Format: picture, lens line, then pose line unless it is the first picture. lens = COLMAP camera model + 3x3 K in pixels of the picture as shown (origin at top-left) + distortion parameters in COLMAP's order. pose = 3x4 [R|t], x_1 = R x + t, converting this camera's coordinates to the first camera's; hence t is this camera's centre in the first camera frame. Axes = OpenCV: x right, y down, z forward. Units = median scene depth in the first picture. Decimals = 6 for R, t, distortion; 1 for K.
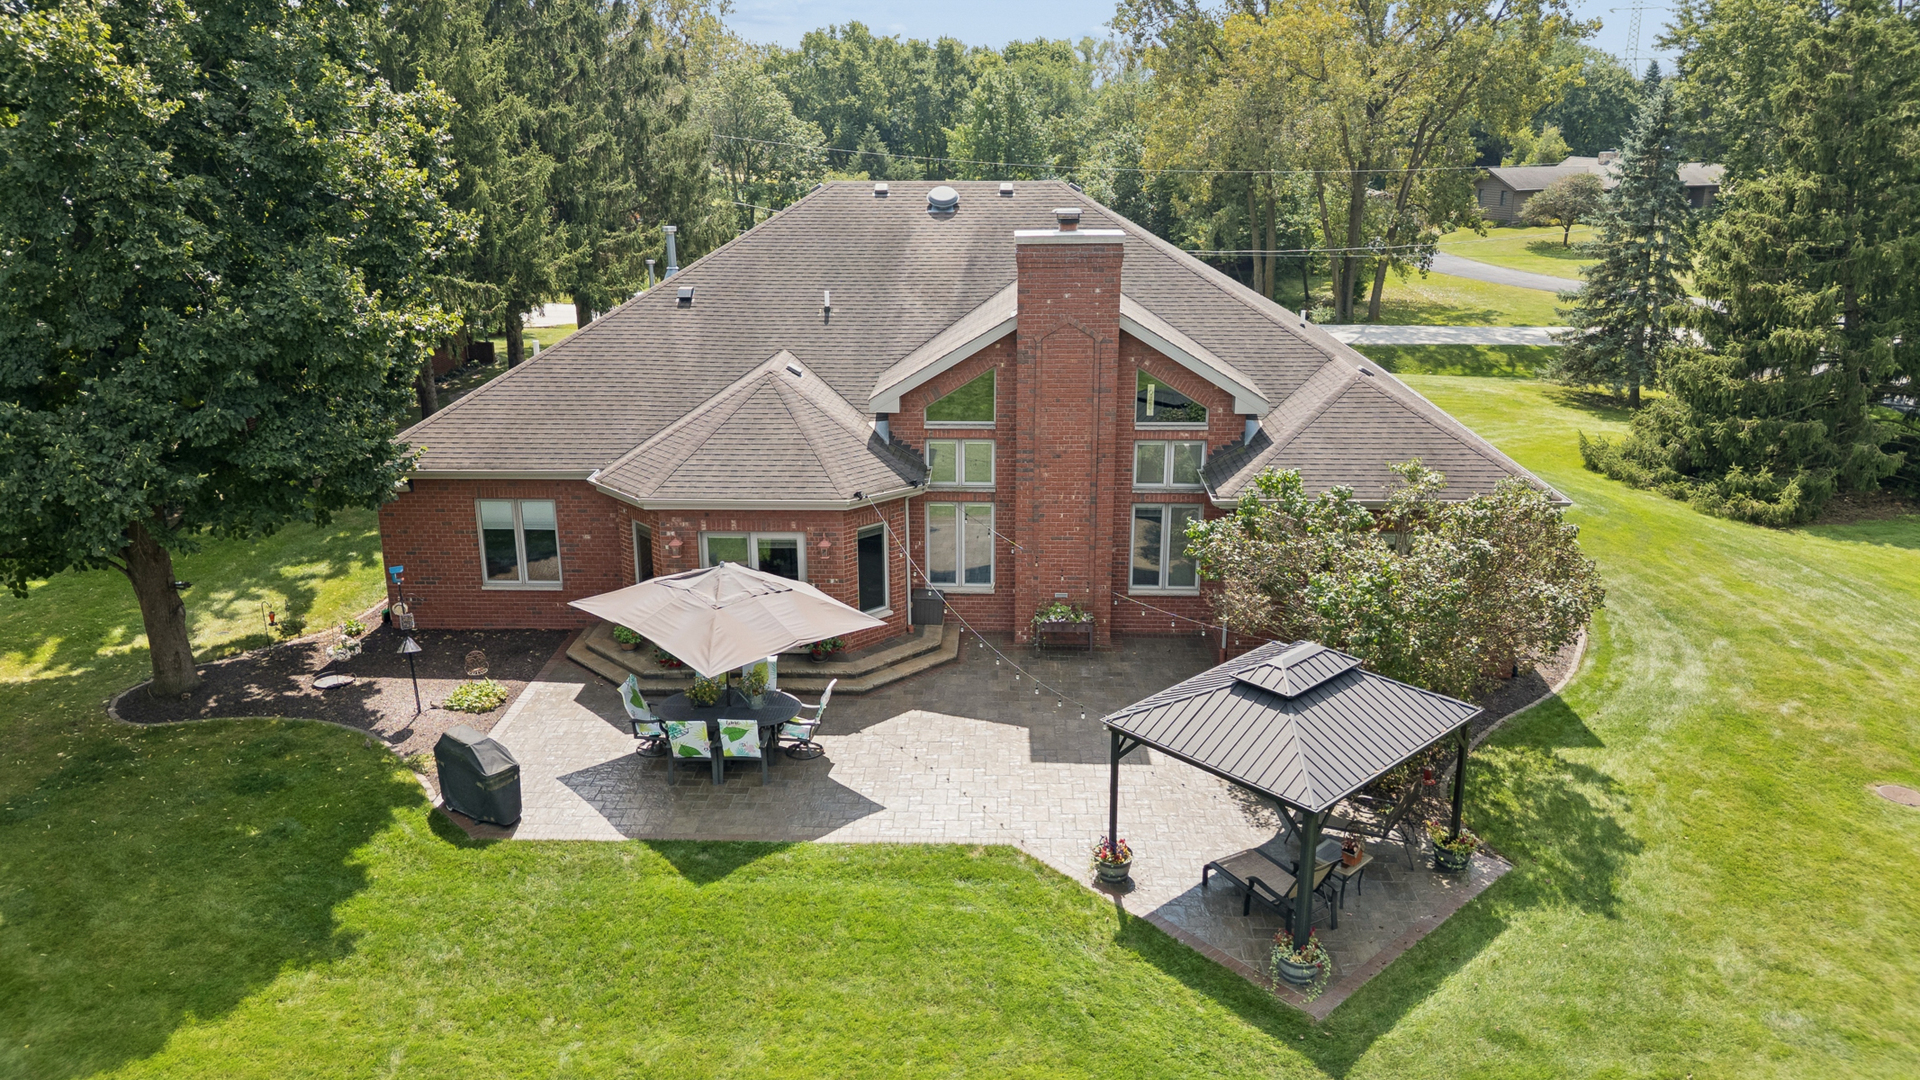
lens RADIAL K [[1330.1, 0, 968.7], [0, 1330.1, 545.1], [0, 0, 1]] dist [0.084972, -0.098231]
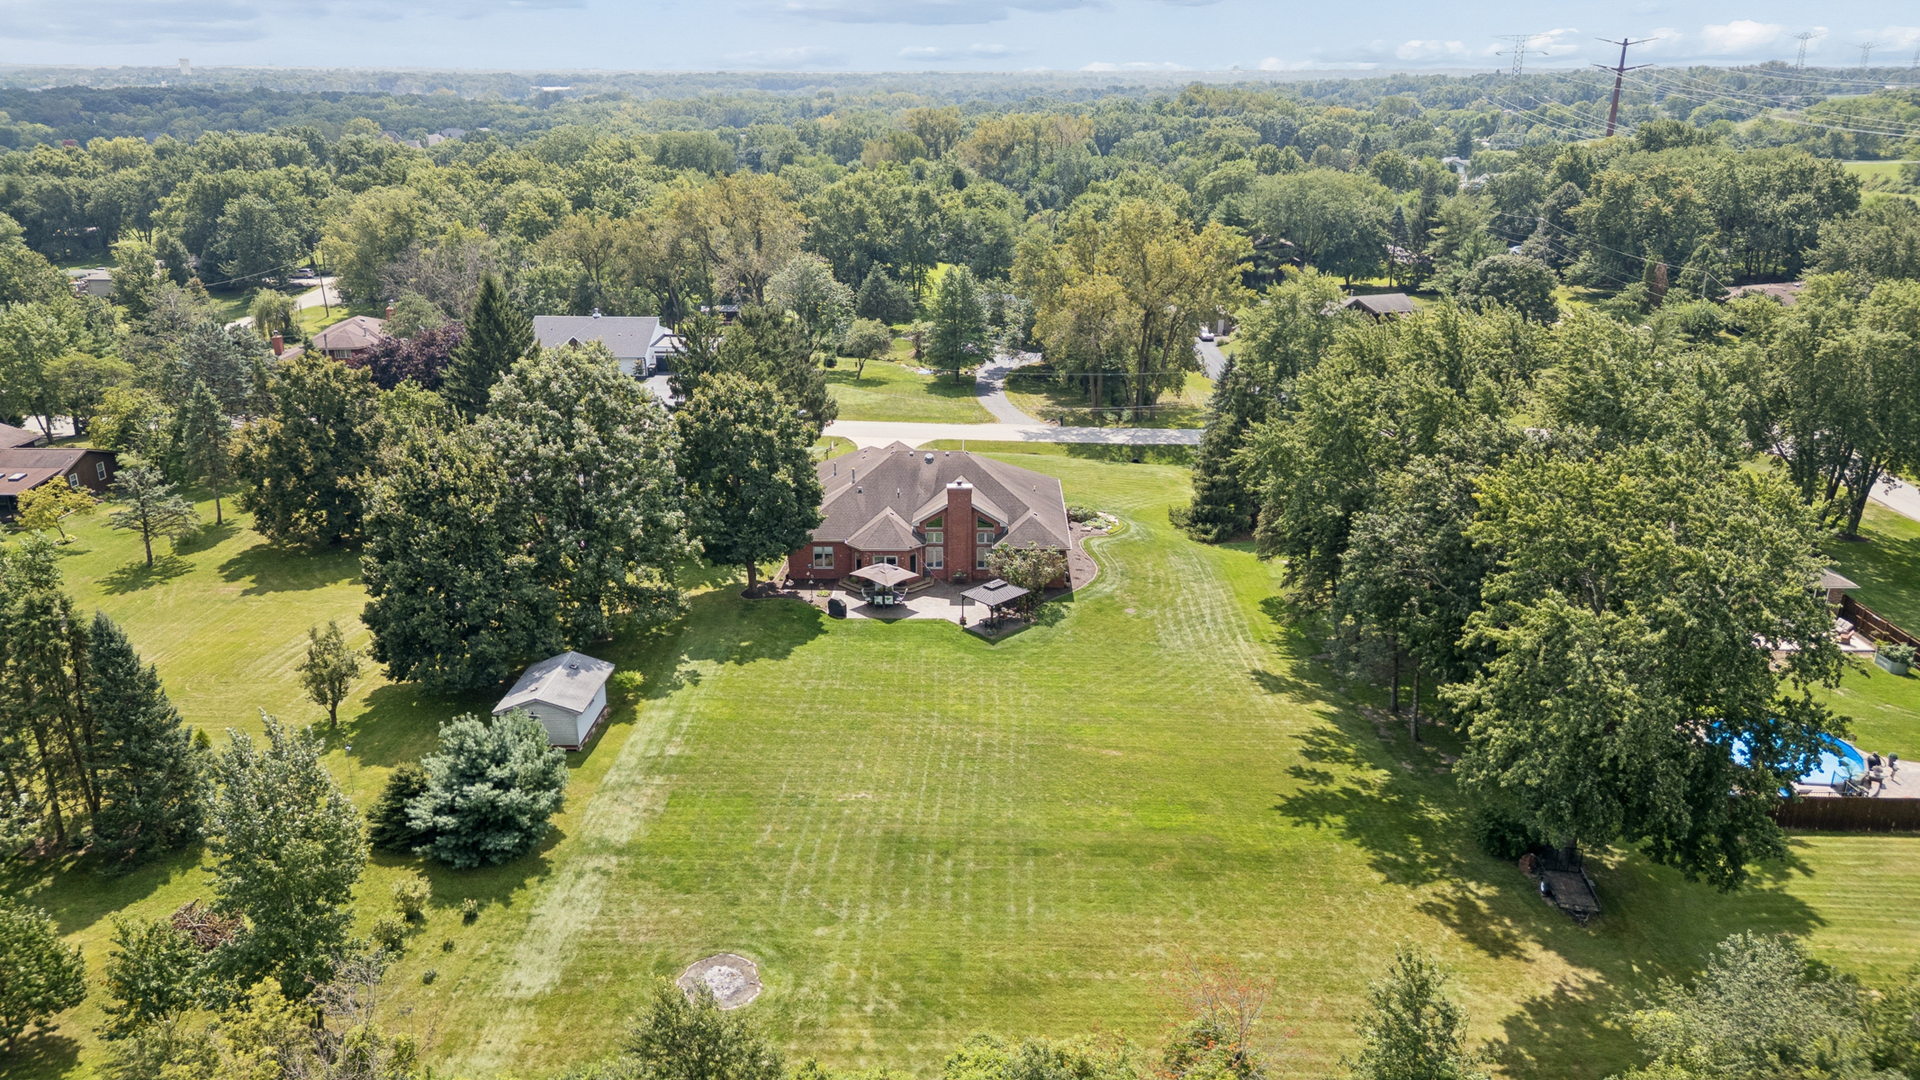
lens RADIAL K [[1330.1, 0, 968.7], [0, 1330.1, 545.1], [0, 0, 1]] dist [0.084972, -0.098231]
pose [[0.999844, -0.006761, 0.016307, 0.033974], [0.006365, 0.999686, 0.024231, -0.142383], [-0.016466, -0.024123, 0.999573, -3.222709]]
